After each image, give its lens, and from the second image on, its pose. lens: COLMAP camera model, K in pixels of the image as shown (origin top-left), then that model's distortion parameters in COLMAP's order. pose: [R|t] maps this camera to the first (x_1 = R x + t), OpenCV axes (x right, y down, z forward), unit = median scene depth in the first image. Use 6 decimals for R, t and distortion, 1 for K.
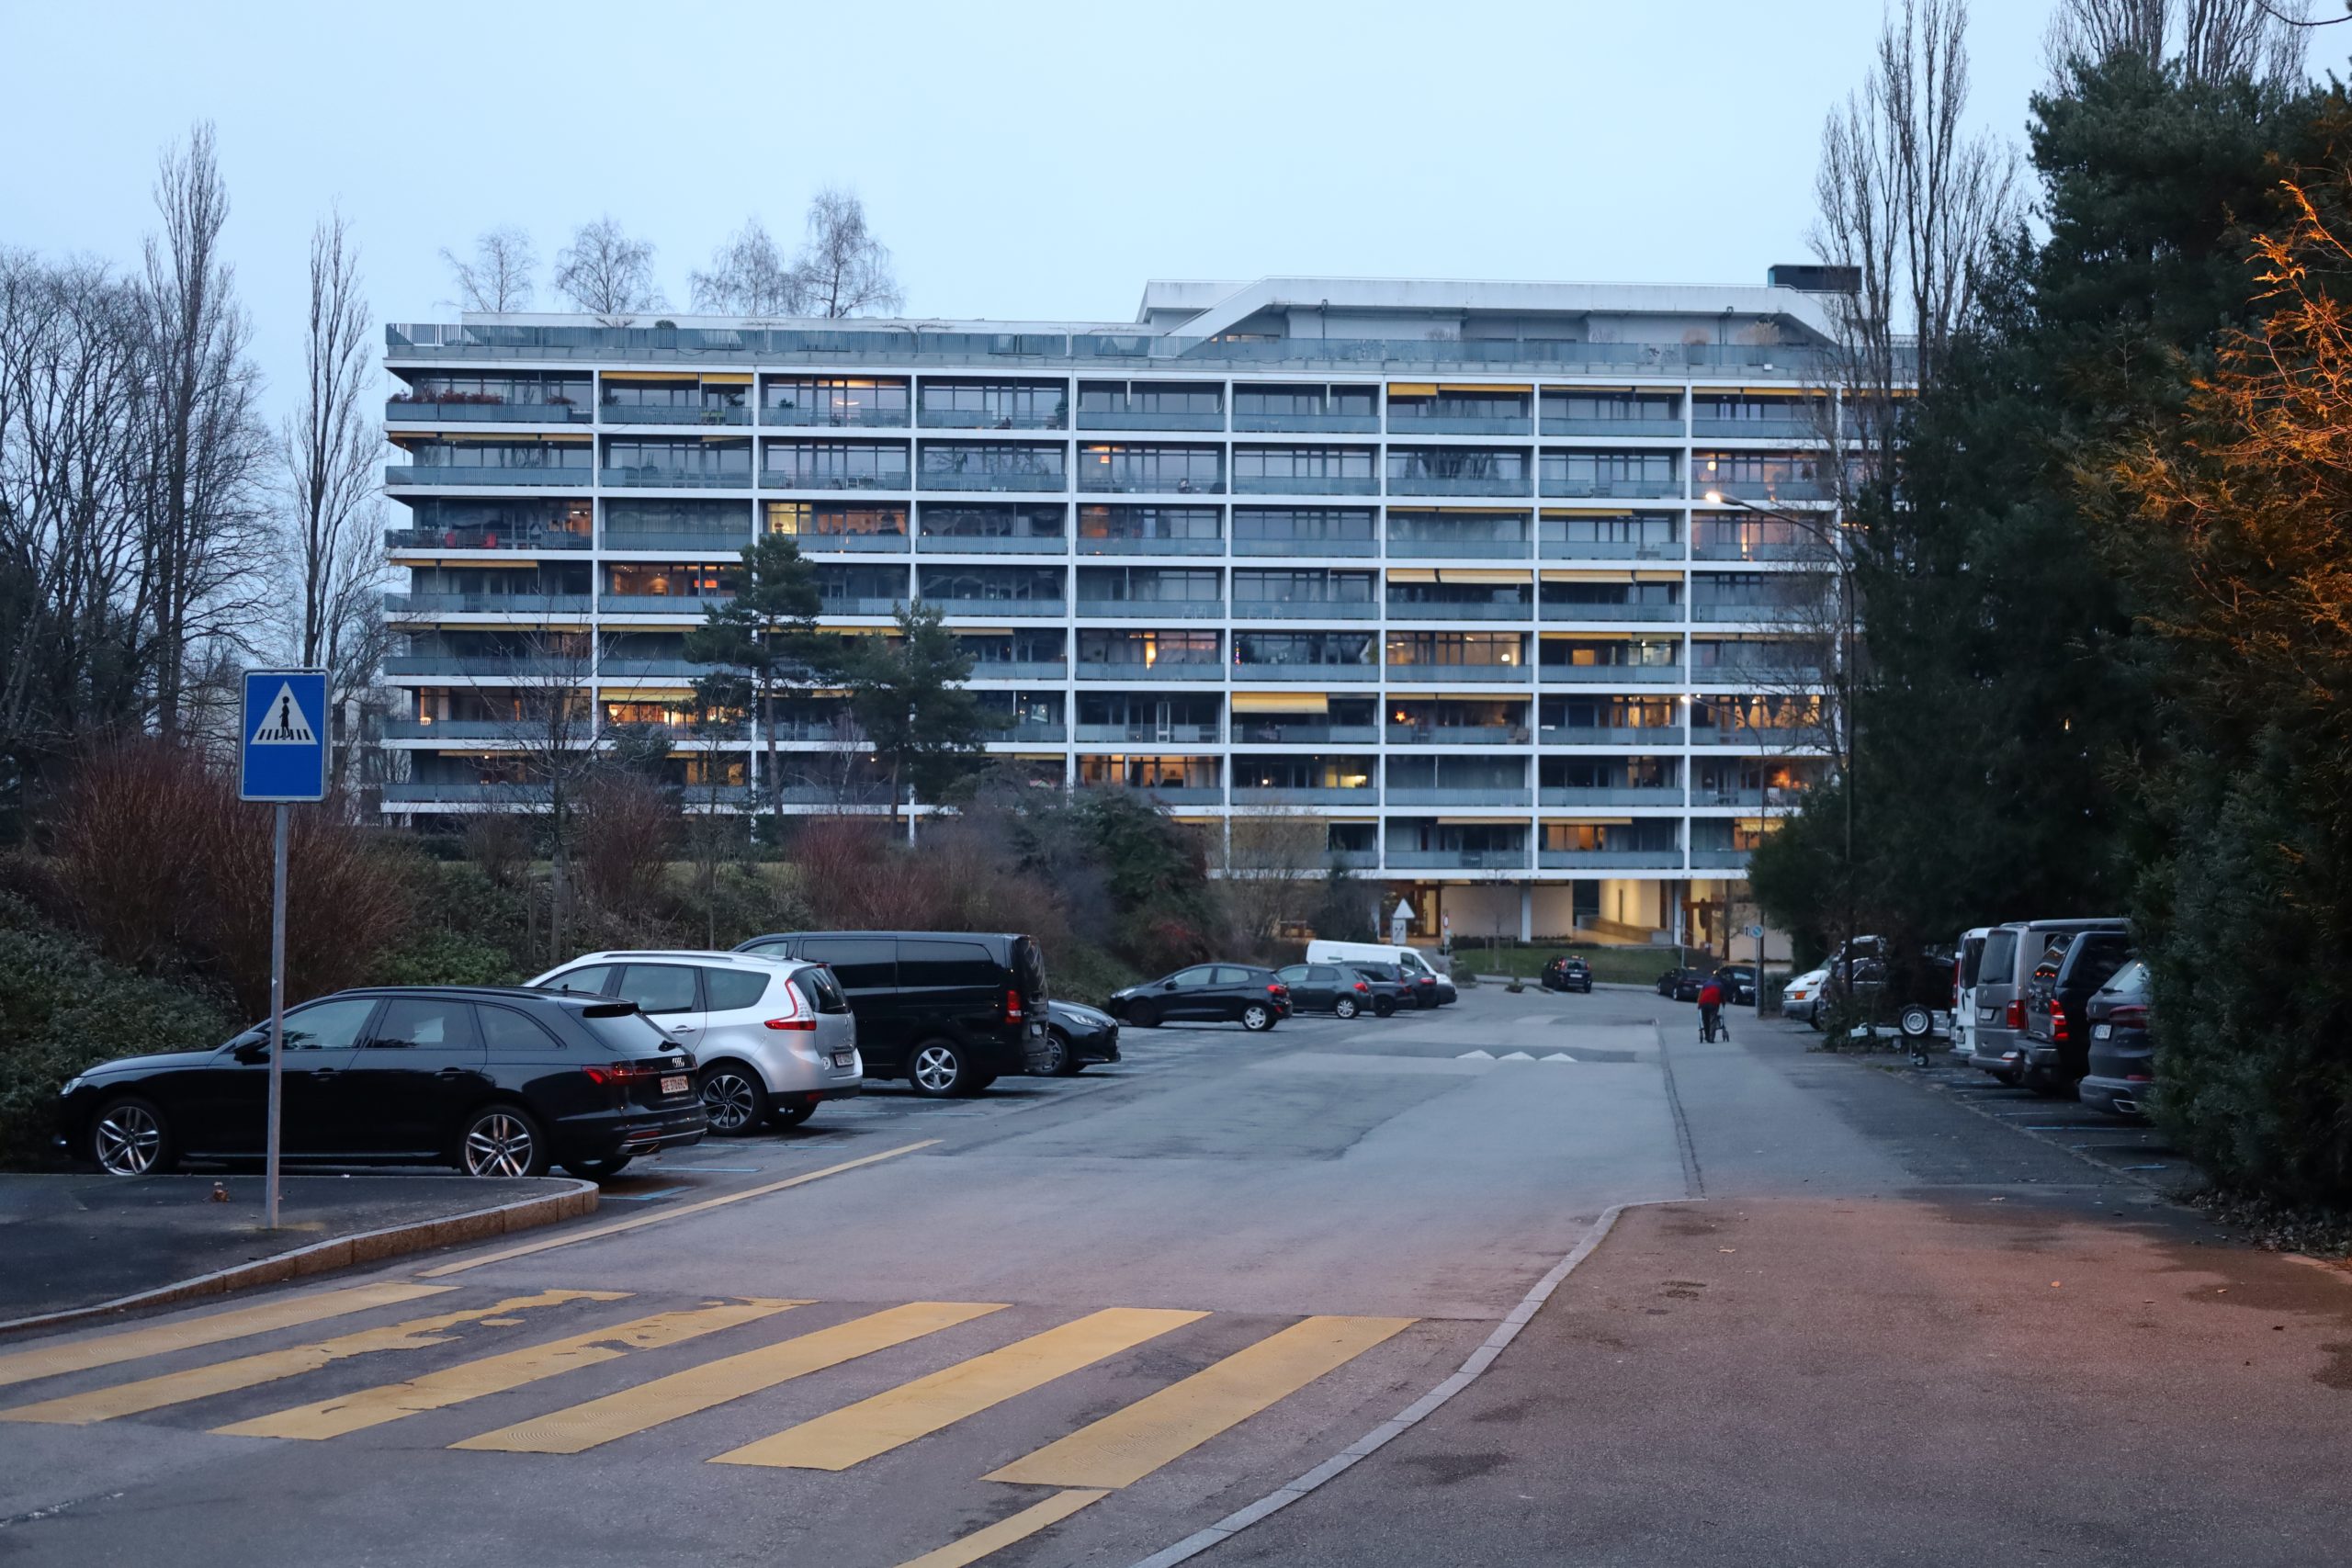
lens RADIAL K [[3000.8, 0, 1184.5], [0, 3000.8, 787.7], [0, 0, 1]] dist [0.065557, 0.000000]
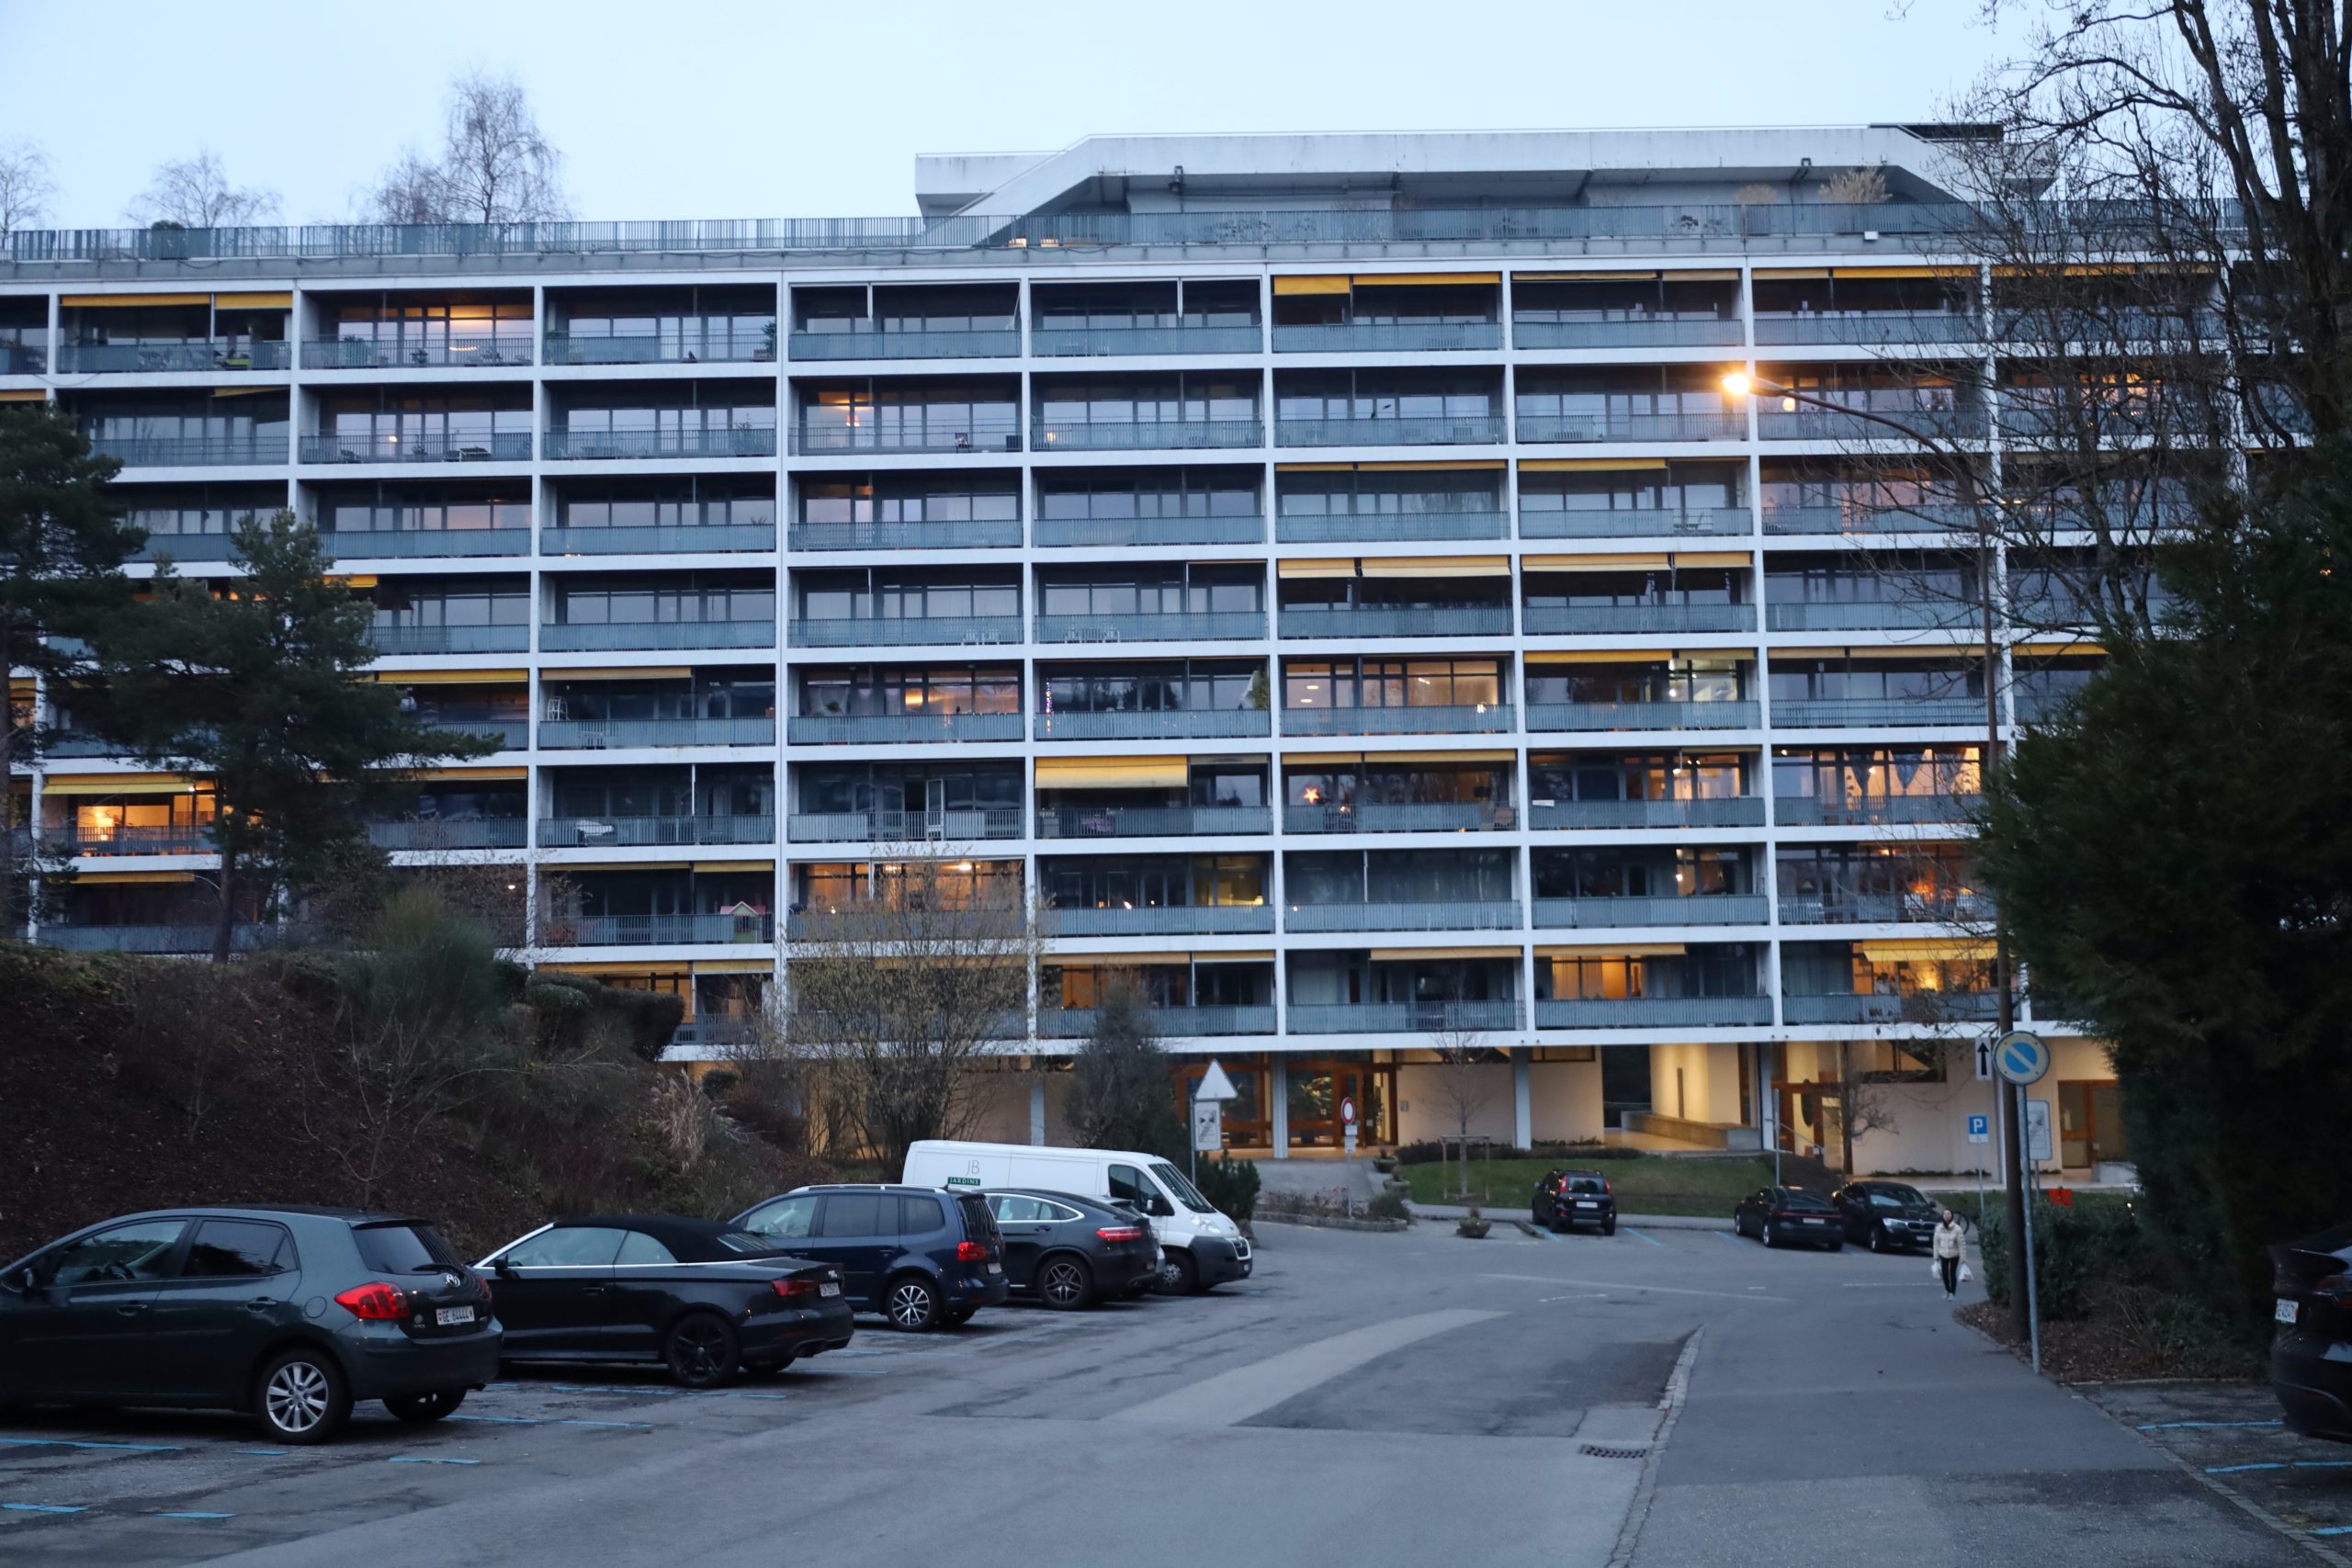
lens RADIAL K [[2441.9, 0, 1165.2], [0, 2441.9, 792.7], [0, 0, 1]] dist [0.014486, 0.000000]
pose [[0.996565, -0.028176, -0.077876, 0.081887], [0.020085, 0.994500, -0.102795, 0.028672], [0.080344, 0.100878, 0.991649, 0.486819]]
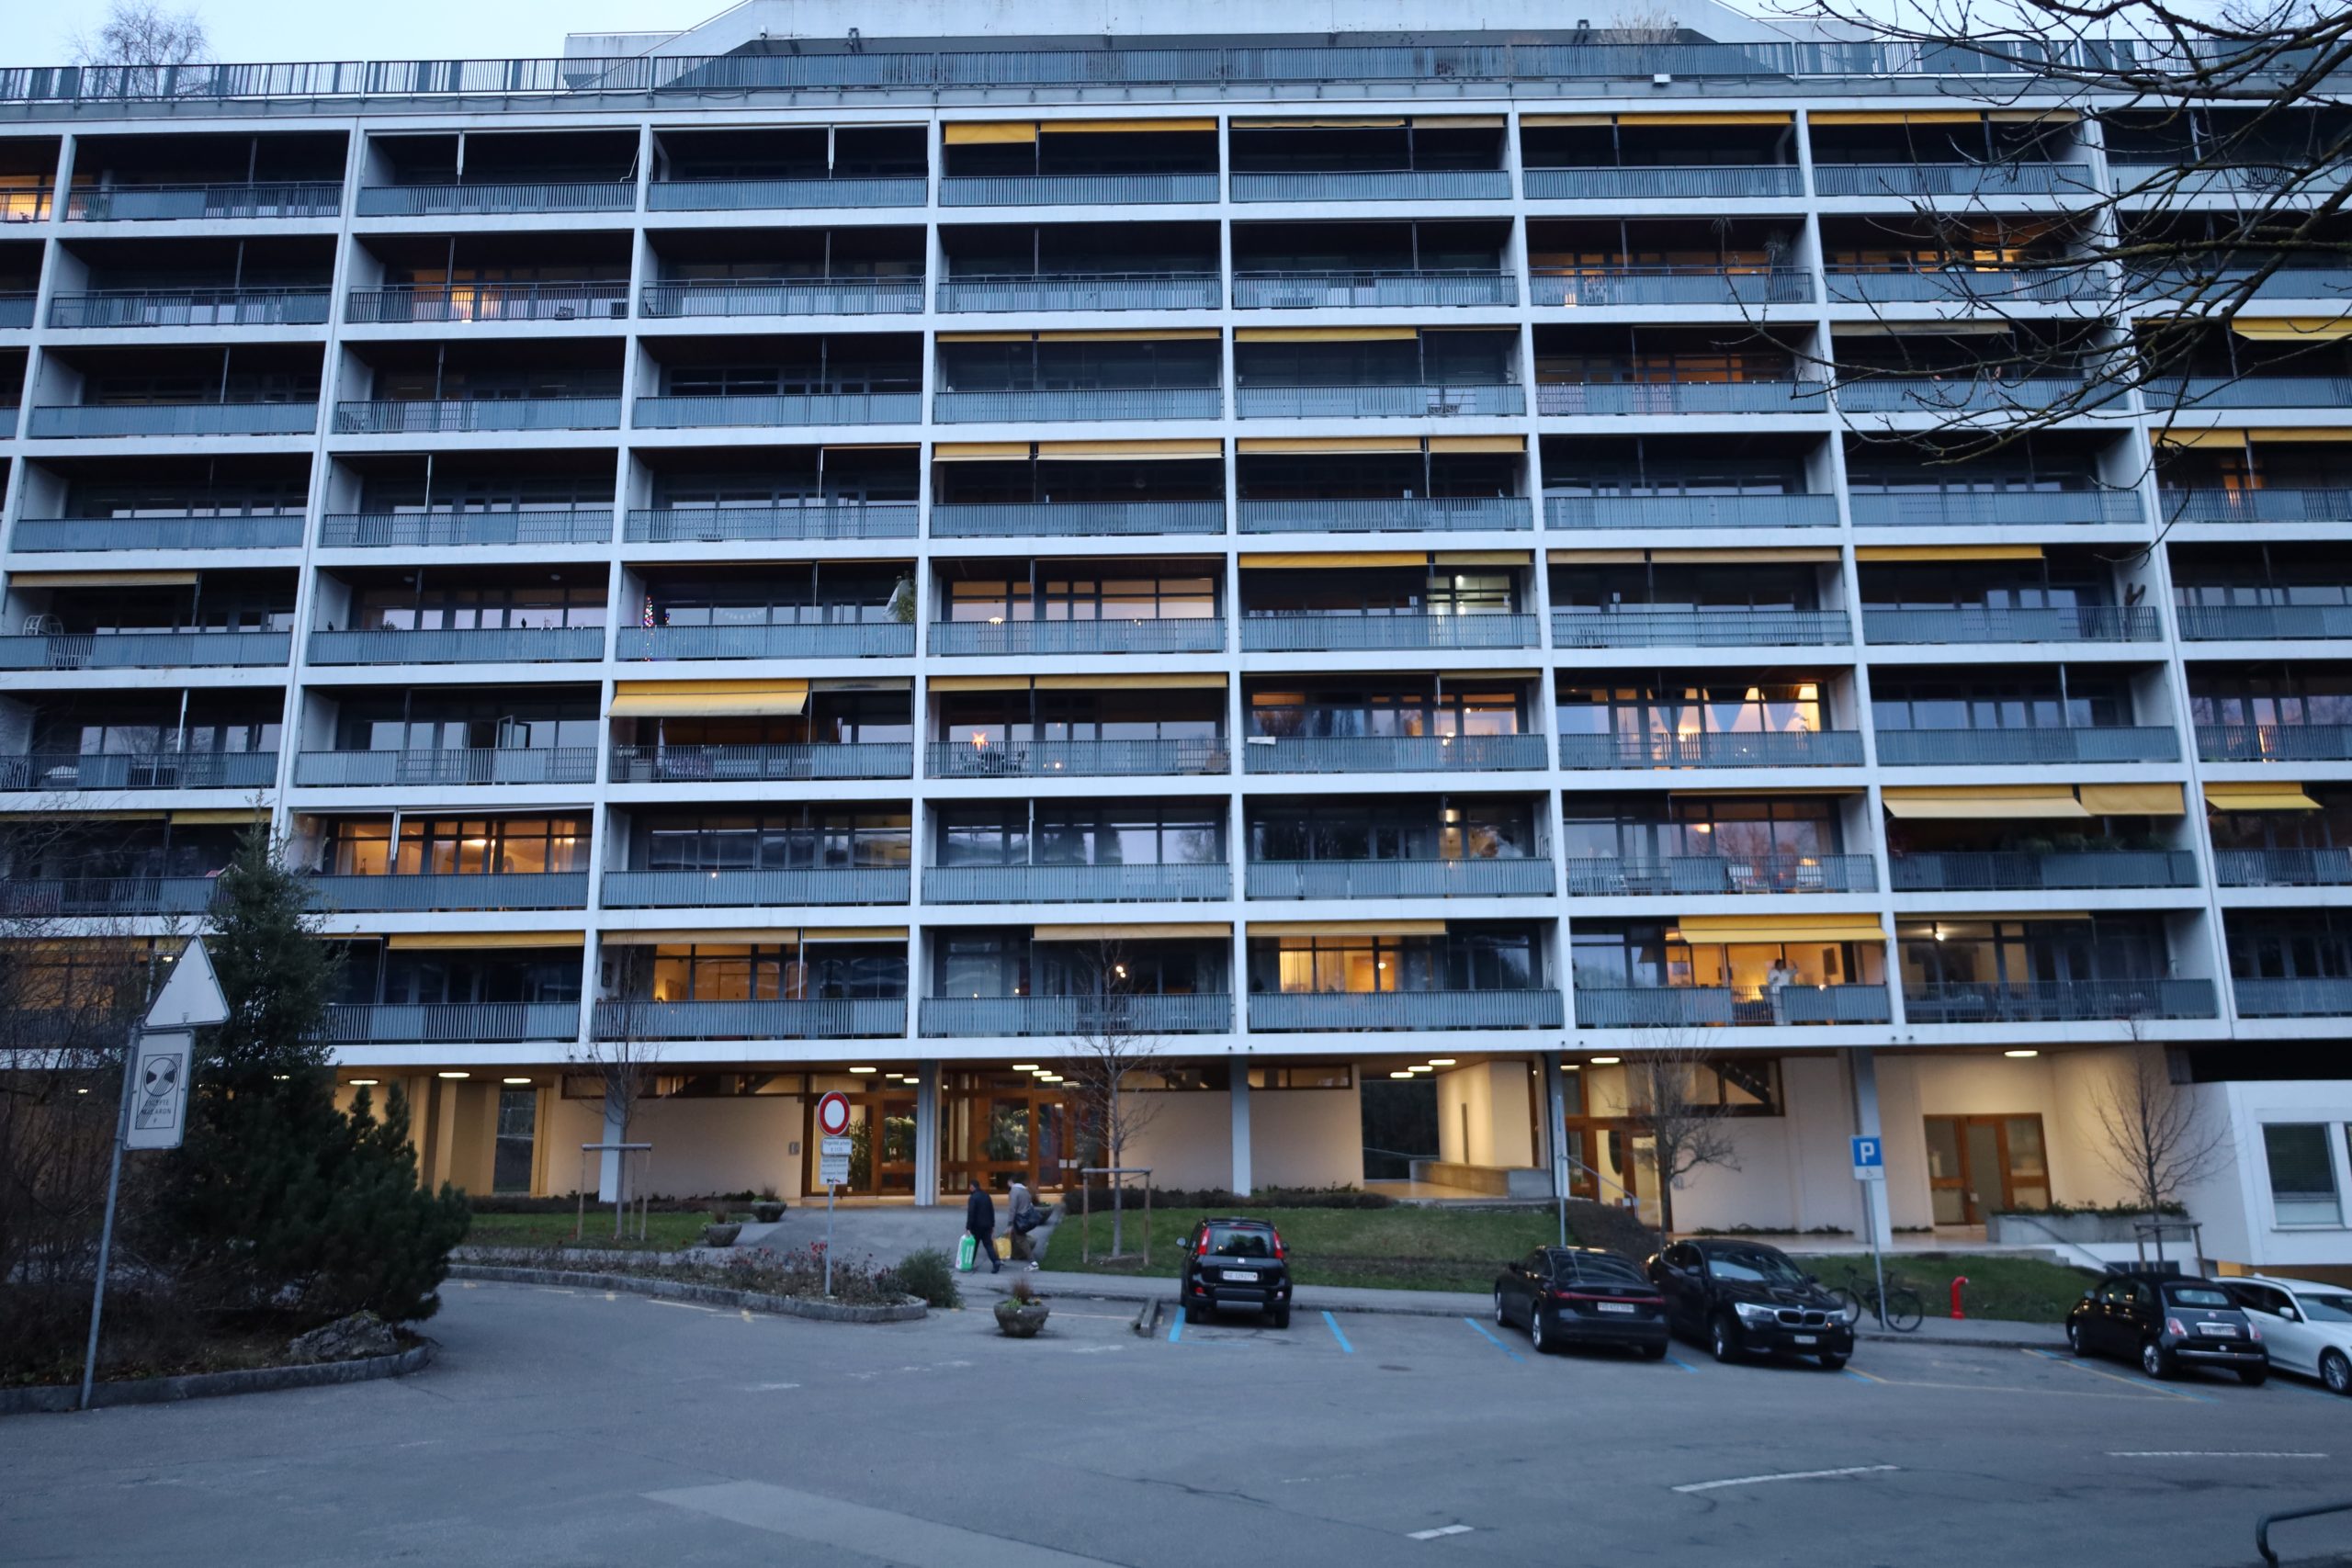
lens RADIAL K [[1632.3, 0, 1174.0], [0, 1632.3, 788.3], [0, 0, 1]] dist [-0.005817, 0.001604]
pose [[0.995658, -0.033723, -0.086769, 0.129148], [0.014339, 0.976513, -0.214982, 0.044363], [0.091981, 0.212804, 0.972756, 0.741306]]
